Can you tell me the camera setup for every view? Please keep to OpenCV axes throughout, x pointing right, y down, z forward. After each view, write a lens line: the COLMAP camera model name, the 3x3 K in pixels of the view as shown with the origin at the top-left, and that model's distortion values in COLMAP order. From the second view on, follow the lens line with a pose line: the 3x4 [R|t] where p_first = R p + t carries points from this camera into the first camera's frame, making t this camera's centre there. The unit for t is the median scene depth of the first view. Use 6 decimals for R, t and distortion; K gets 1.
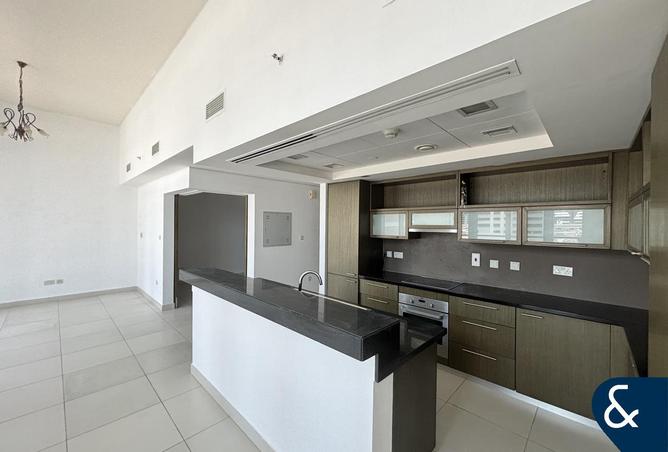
lens RADIAL K [[271.3, 0, 332.4], [0, 271.3, 224.8], [0, 0, 1]] dist [0.000442, -0.000055]
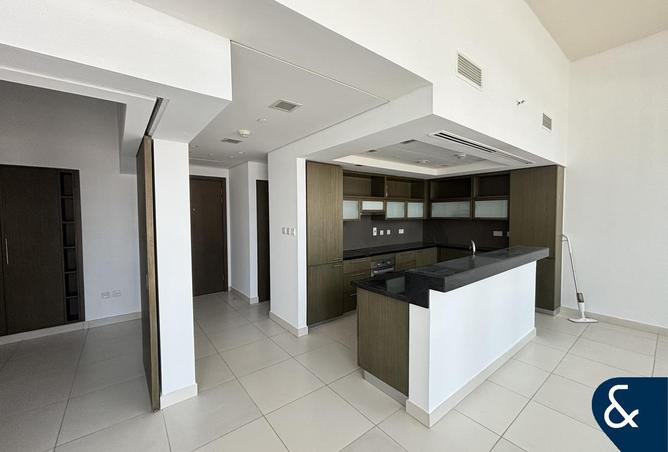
lens RADIAL K [[271.3, 0, 332.4], [0, 271.3, 224.8], [0, 0, 1]] dist [0.000442, -0.000055]
pose [[0.137168, -0.054829, 0.989029, -0.561121], [0.006684, 0.998495, 0.054426, 0.000720], [-0.990525, -0.000855, 0.137329, 0.538997]]
